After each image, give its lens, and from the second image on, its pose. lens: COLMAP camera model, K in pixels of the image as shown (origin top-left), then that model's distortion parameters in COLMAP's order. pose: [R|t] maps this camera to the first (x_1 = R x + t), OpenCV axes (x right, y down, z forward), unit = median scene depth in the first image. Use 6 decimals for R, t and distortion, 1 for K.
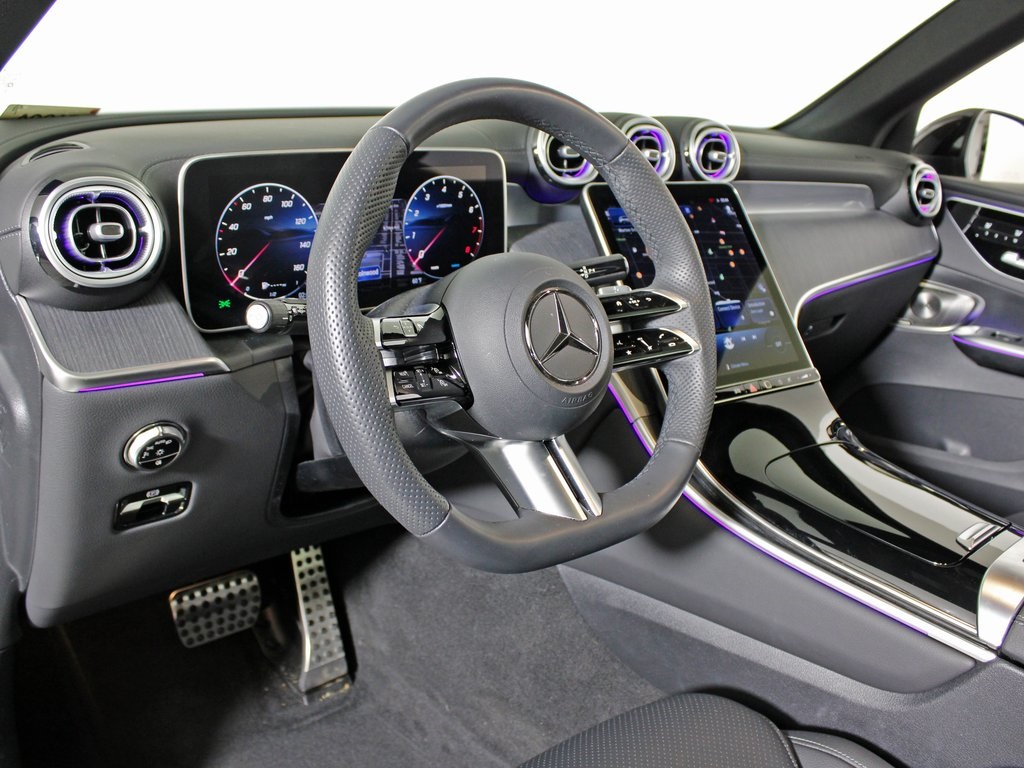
lens RADIAL K [[930.0, 0, 512.0], [0, 930.0, 384.0], [0, 0, 1]] dist [-0.171473, 0.124628]
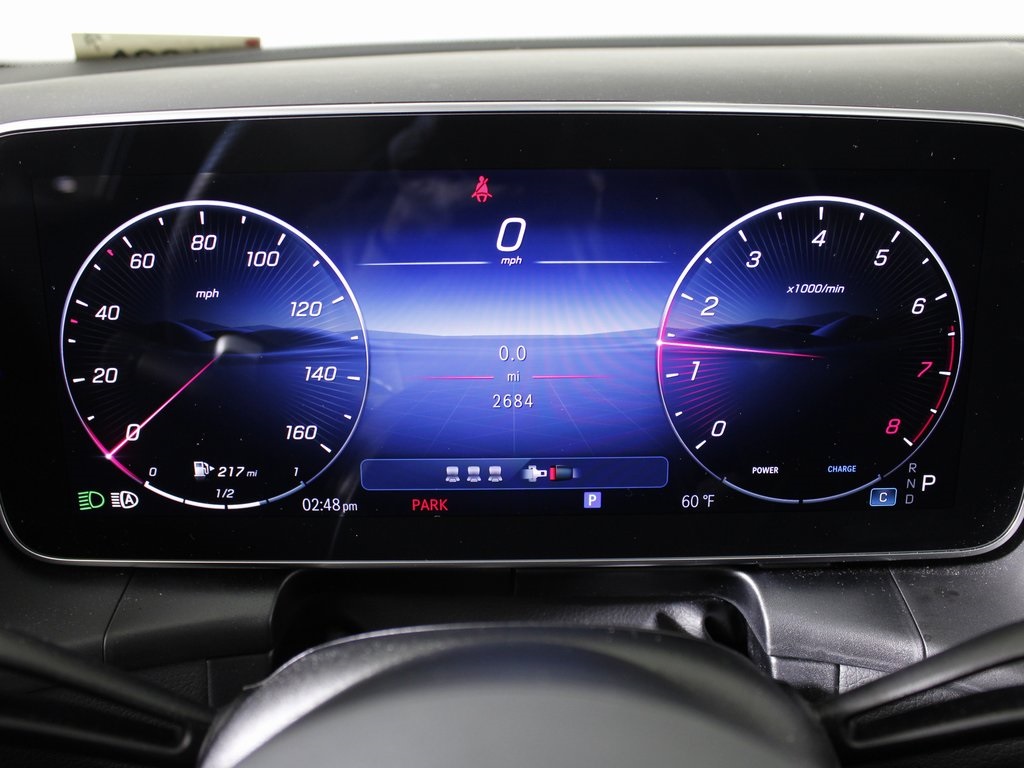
lens RADIAL K [[1008.8, 0, 512.0], [0, 1008.8, 384.0], [0, 0, 1]] dist [-0.100381, 0.000757]
pose [[0.749473, 0.158251, -0.642843, 0.078047], [-0.162352, 0.985294, 0.053272, -0.166052], [0.641820, 0.064441, 0.764143, 0.686727]]
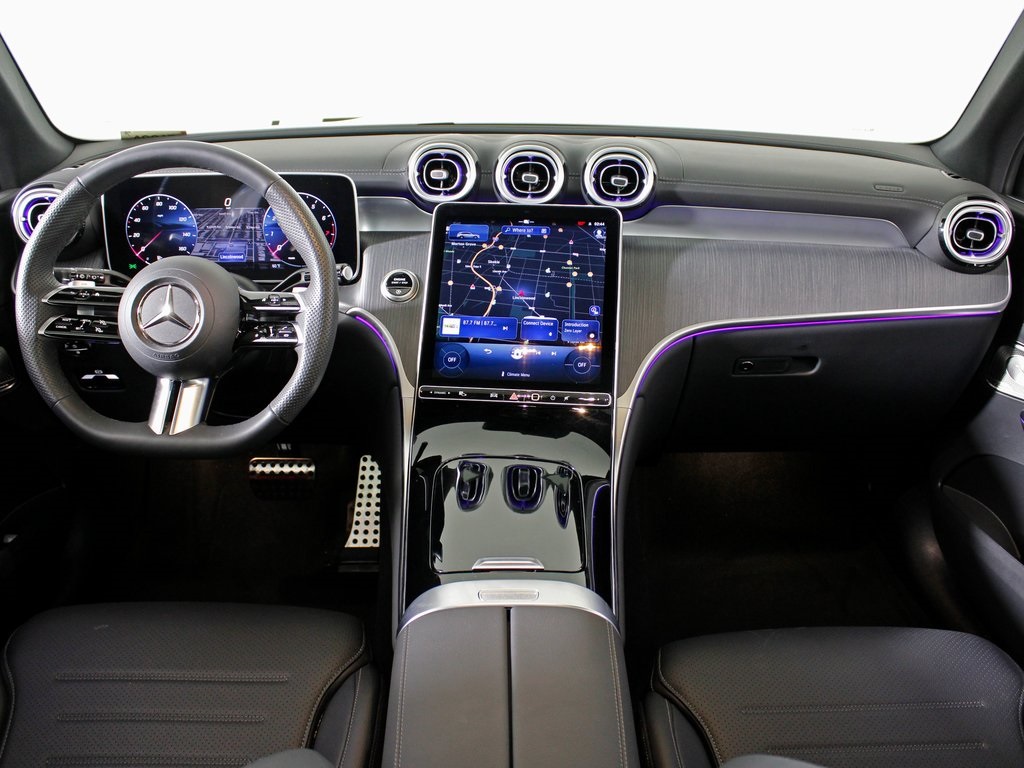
lens RADIAL K [[930.0, 0, 512.0], [0, 930.0, 384.0], [0, 0, 1]] dist [-0.171473, 0.124628]
pose [[0.765175, 0.198918, -0.612322, 1.083769], [-0.172643, 0.979636, 0.102504, -0.143594], [0.620243, 0.027280, 0.783935, 0.137068]]
